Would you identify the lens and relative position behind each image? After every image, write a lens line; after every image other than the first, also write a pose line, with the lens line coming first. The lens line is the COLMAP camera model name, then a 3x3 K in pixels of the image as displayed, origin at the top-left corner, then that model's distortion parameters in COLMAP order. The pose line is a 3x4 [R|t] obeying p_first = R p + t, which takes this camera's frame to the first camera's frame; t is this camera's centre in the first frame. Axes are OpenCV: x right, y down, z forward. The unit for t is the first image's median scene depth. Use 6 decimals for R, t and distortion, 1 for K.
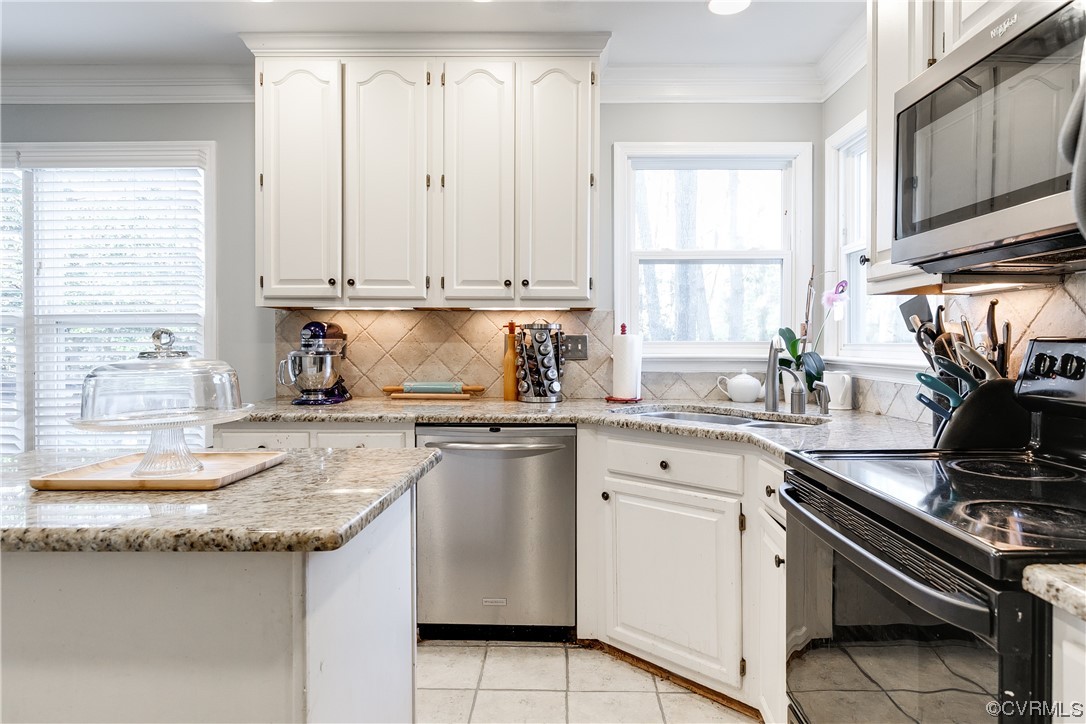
lens RADIAL K [[647.9, 0, 546.3], [0, 647.9, 346.7], [0, 0, 1]] dist [0.000321, -0.000312]
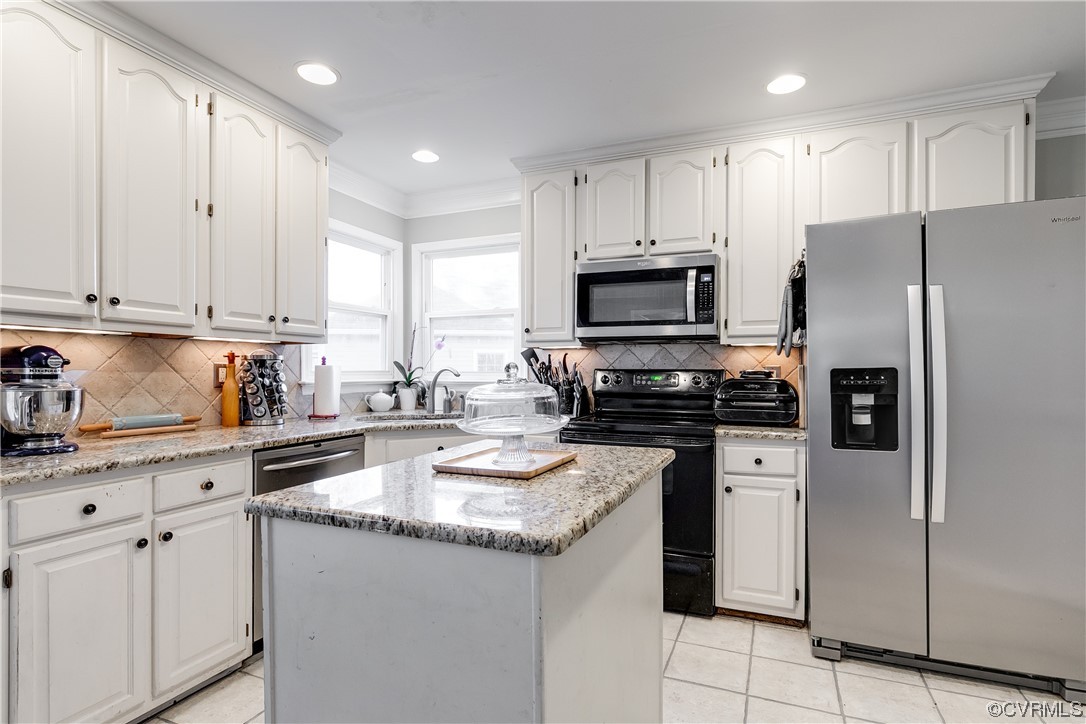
lens RADIAL K [[551.3, 0, 544.0], [0, 551.3, 367.4], [0, 0, 1]] dist [0.000491, -0.001421]
pose [[0.369367, 0.003043, 0.929279, -0.755911], [0.006692, 0.999960, -0.005934, -0.004990], [-0.929259, 0.008411, 0.369332, 0.210194]]
